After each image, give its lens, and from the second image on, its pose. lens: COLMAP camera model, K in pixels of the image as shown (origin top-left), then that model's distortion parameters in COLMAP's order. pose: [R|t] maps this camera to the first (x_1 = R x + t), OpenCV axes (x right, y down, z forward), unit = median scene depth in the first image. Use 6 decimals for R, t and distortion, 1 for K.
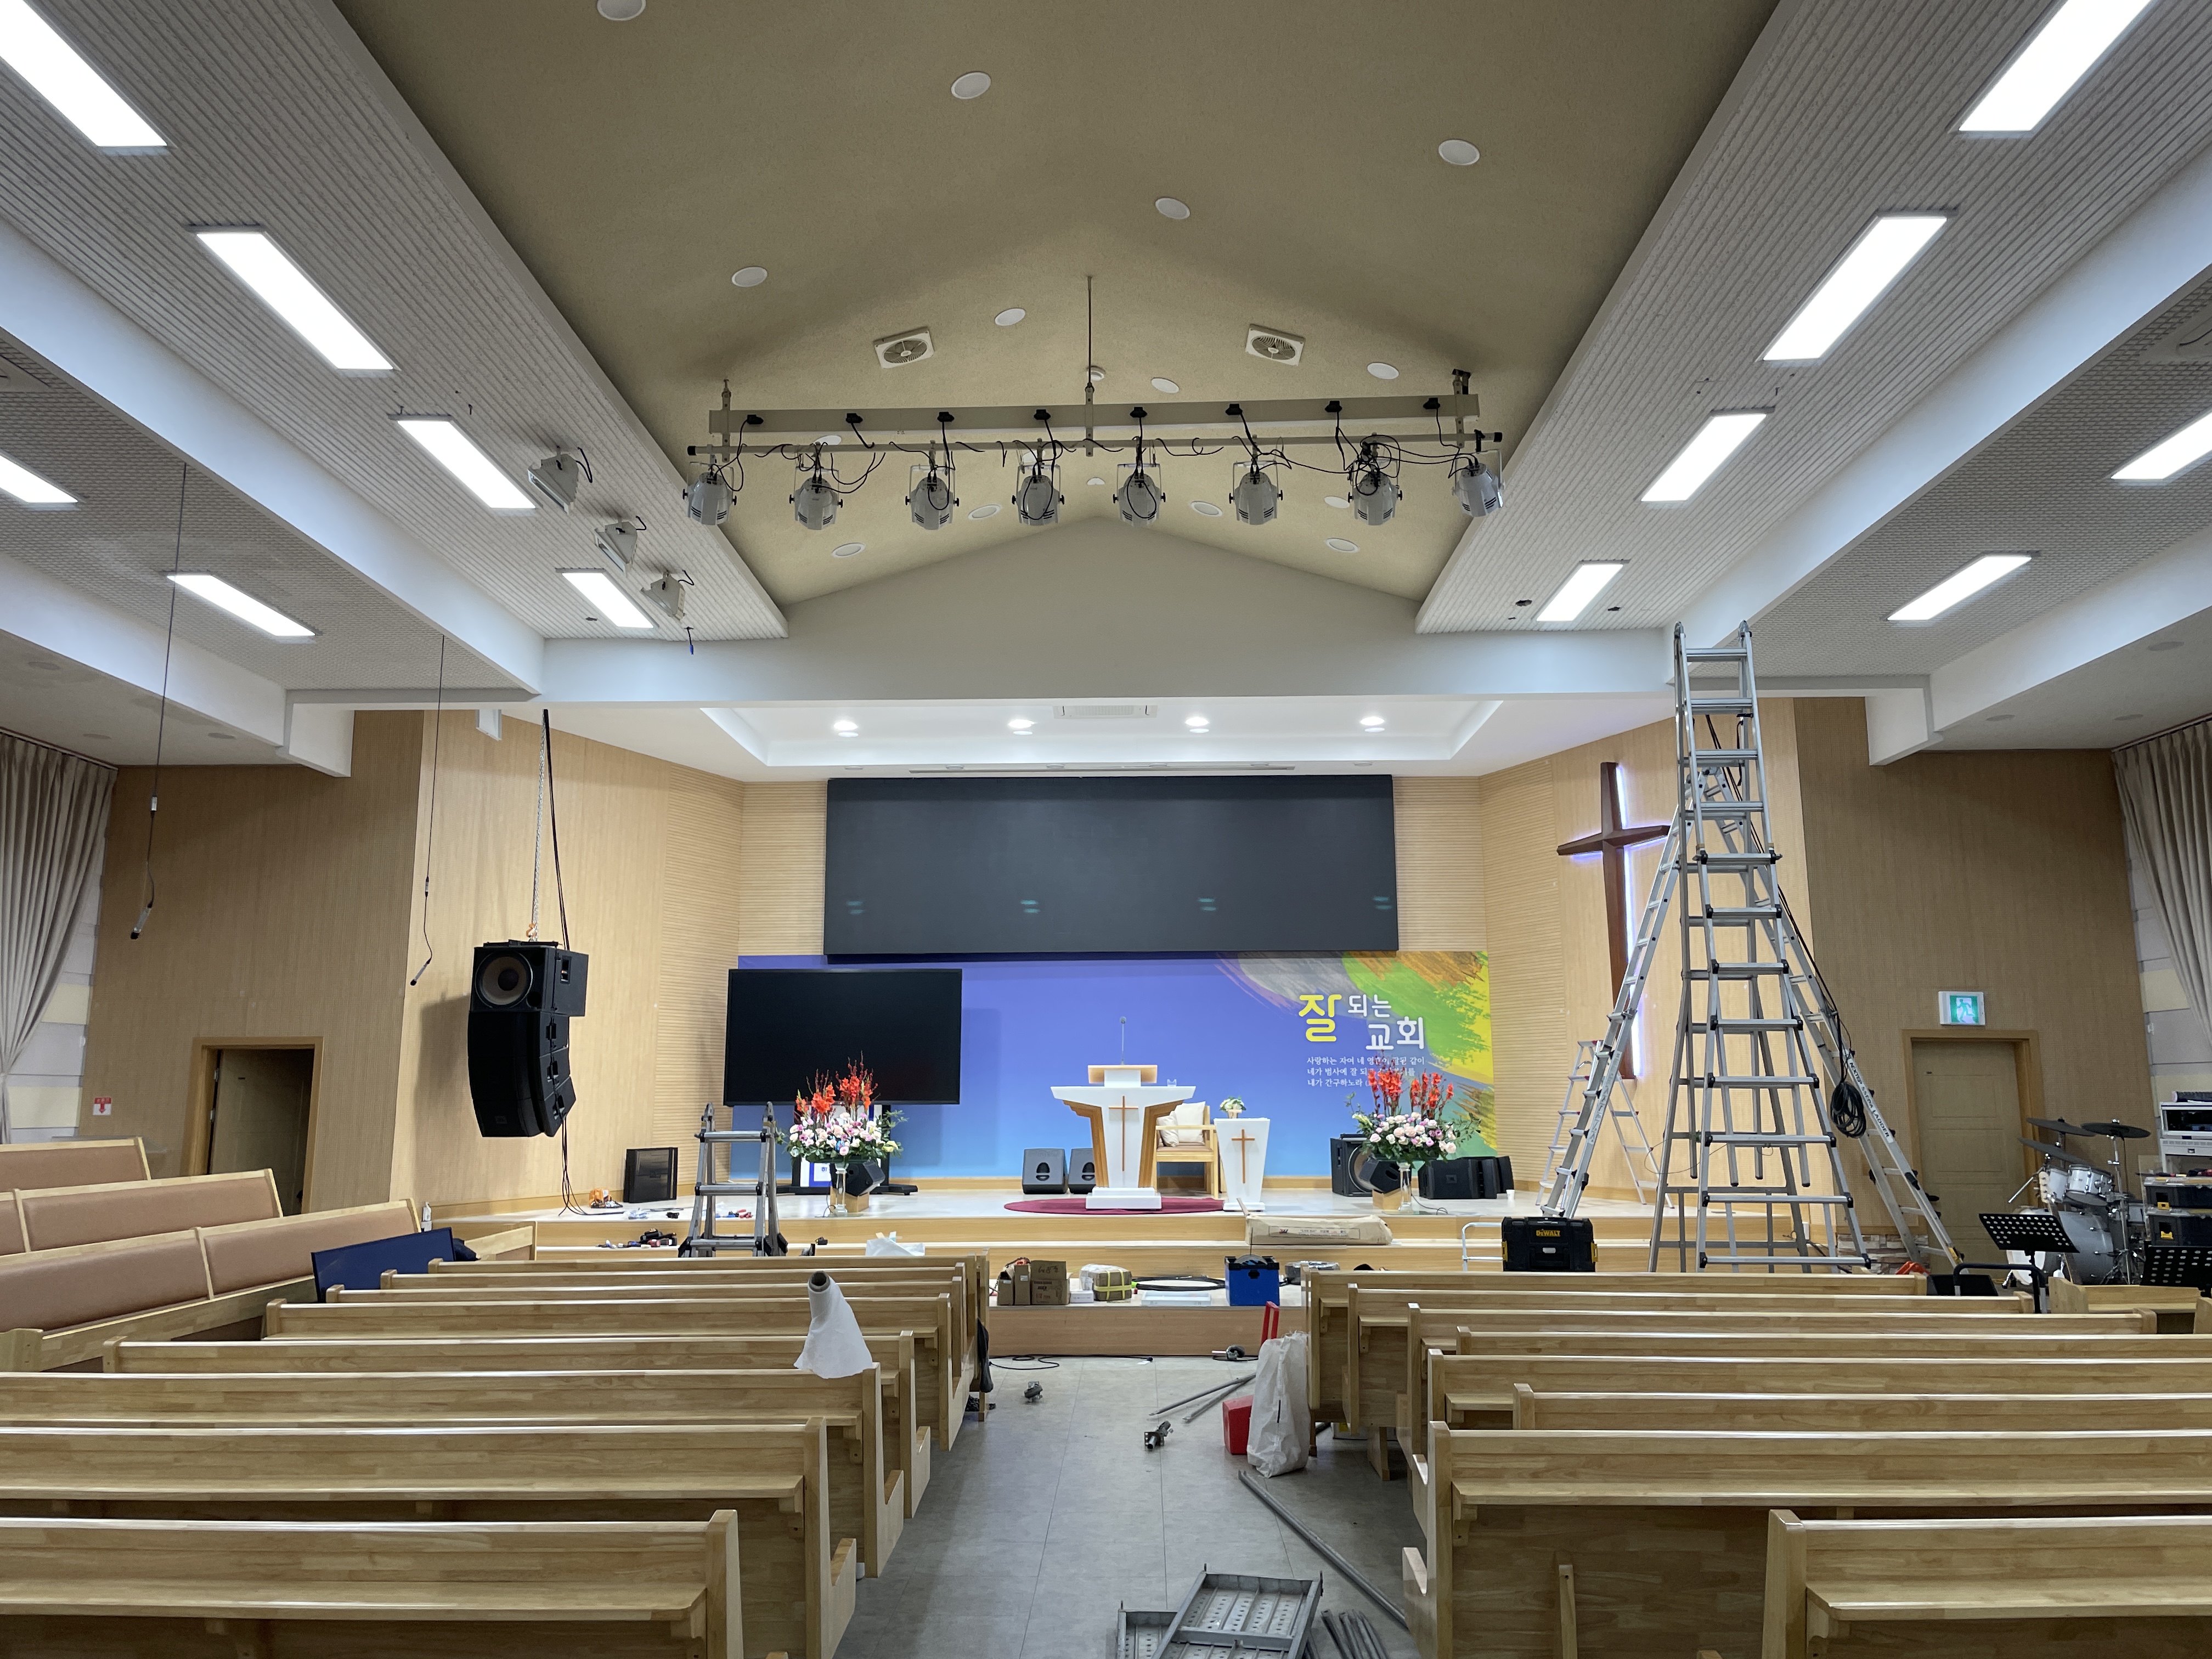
lens RADIAL K [[1673.0, 0, 1105.3], [0, 1673.0, 828.1], [0, 0, 1]] dist [0.047858, -0.022608]
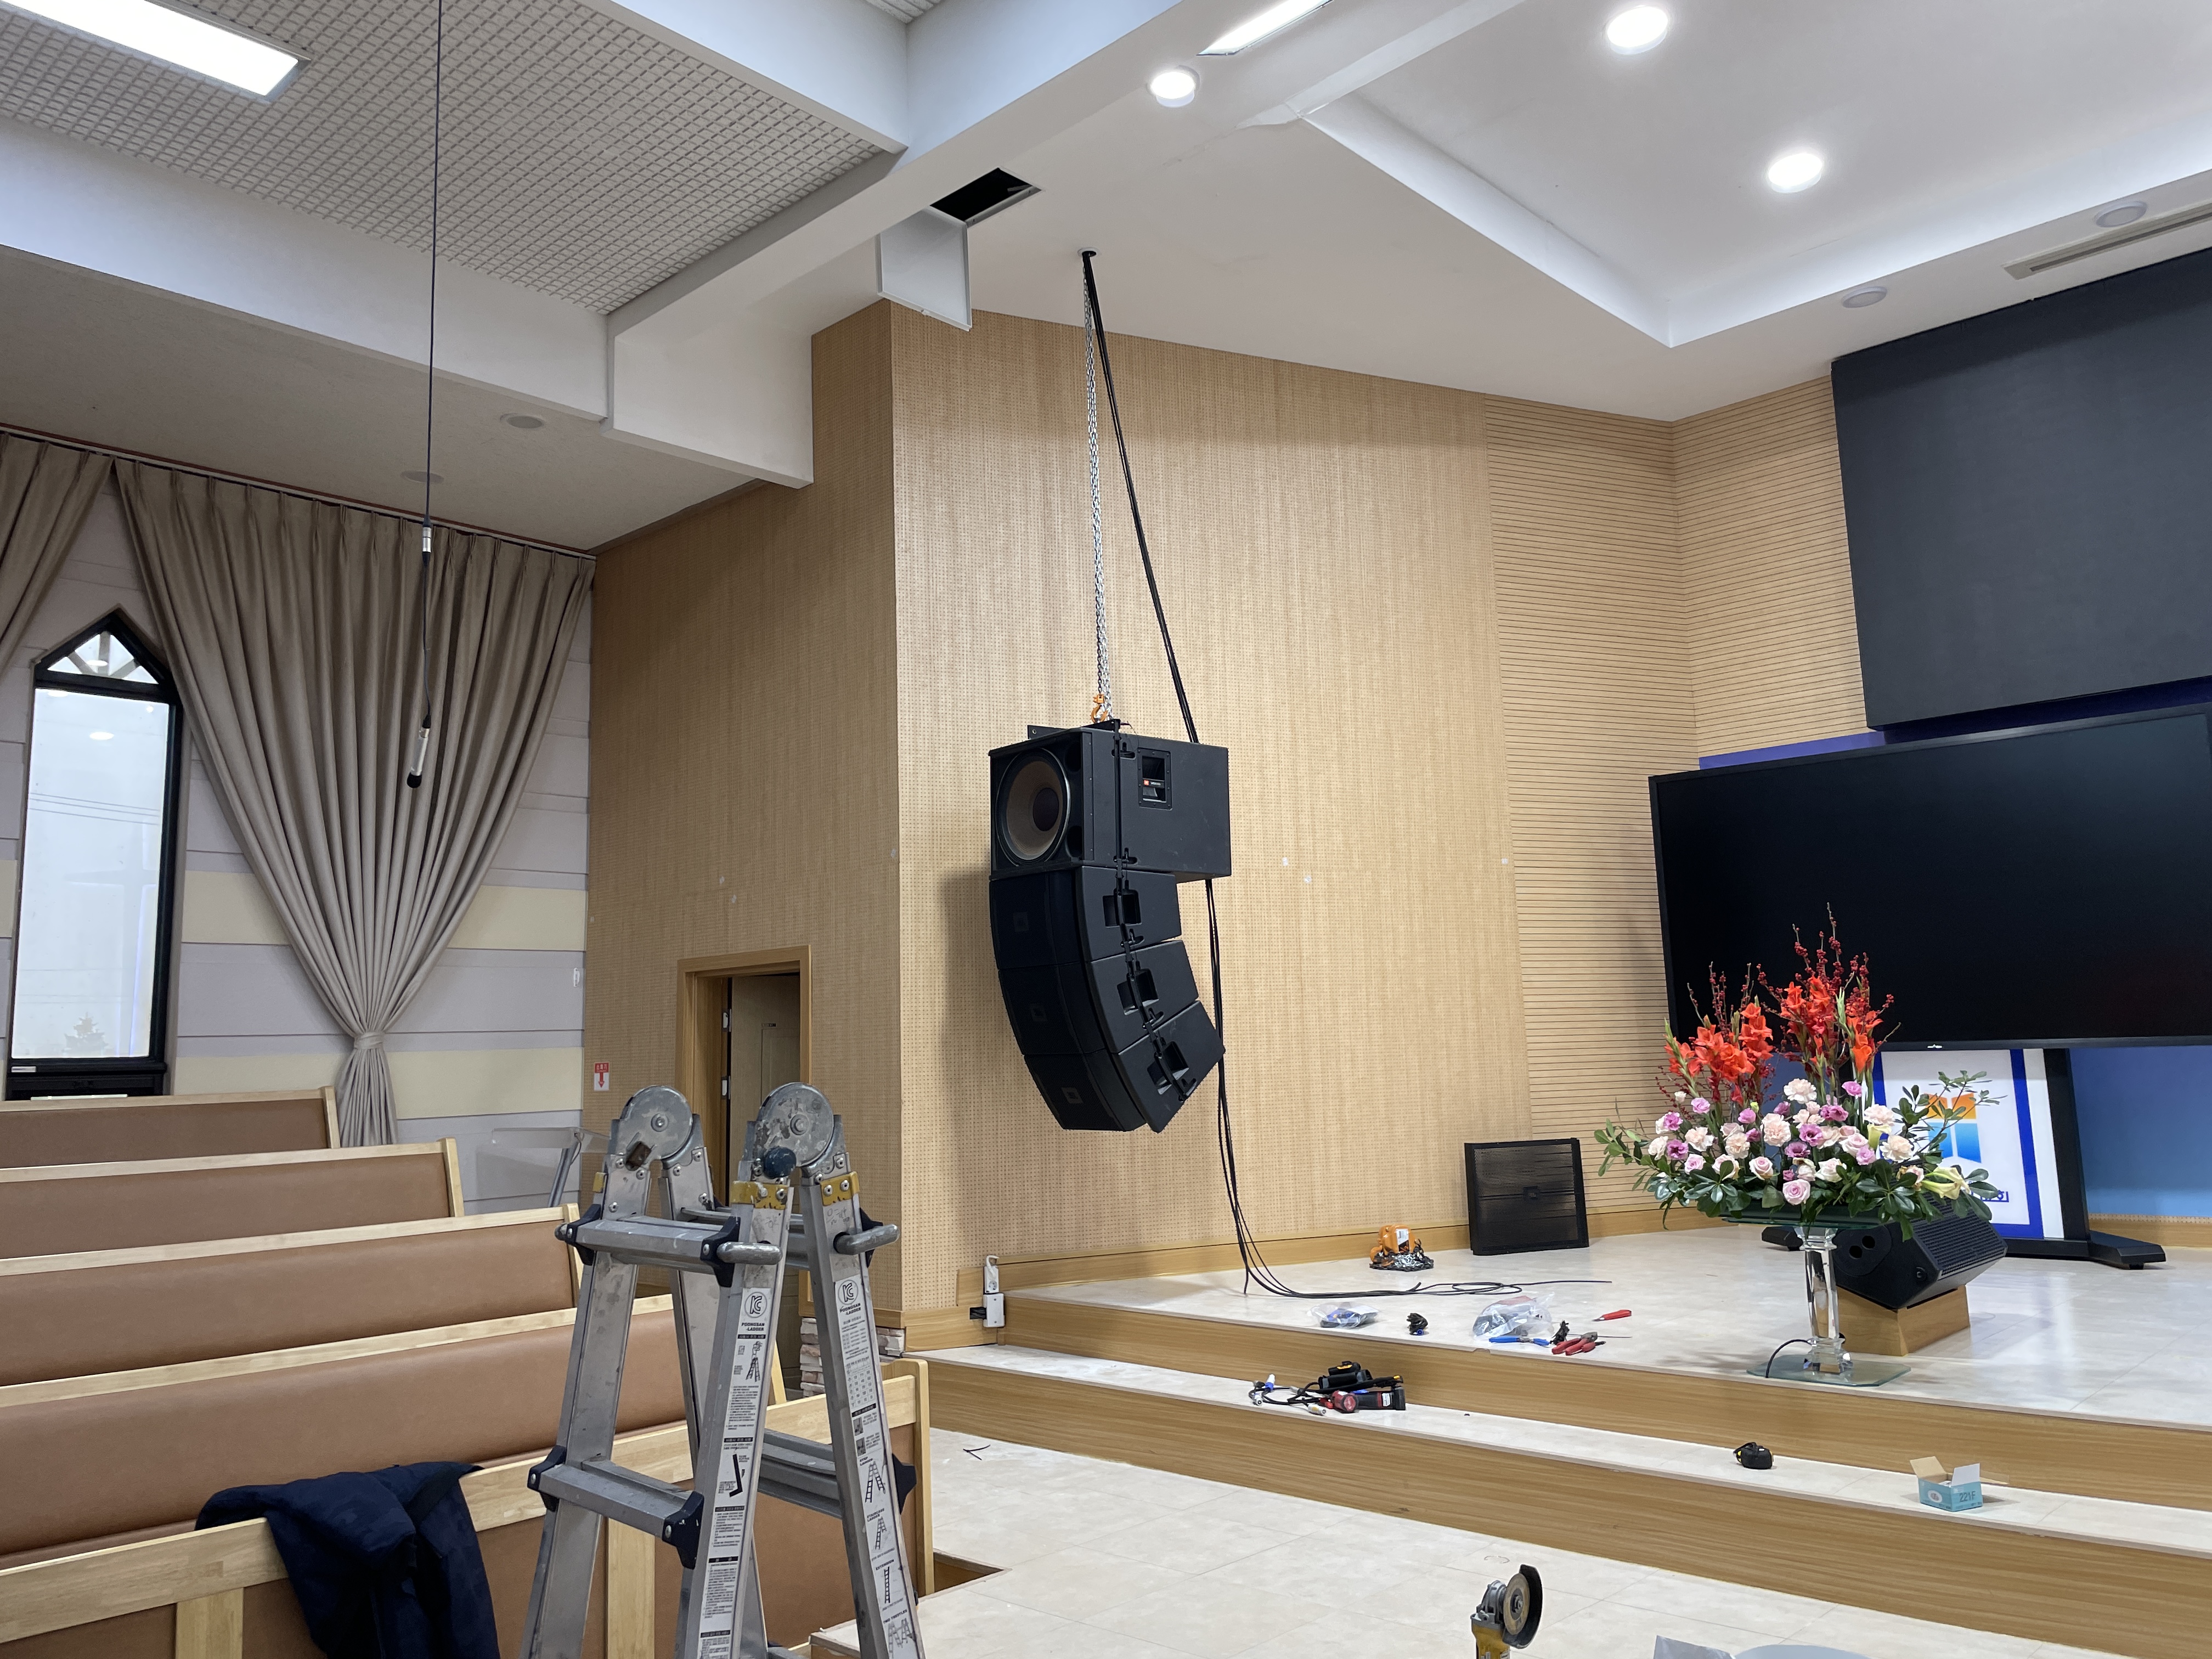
lens RADIAL K [[1673.0, 0, 1107.6], [0, 1673.0, 820.1], [0, 0, 1]] dist [0.047858, -0.022608]
pose [[0.746298, -0.110257, -0.656417, -0.024966], [0.133785, 0.990907, -0.014337, 0.101790], [0.652028, -0.077119, 0.754262, 0.645067]]
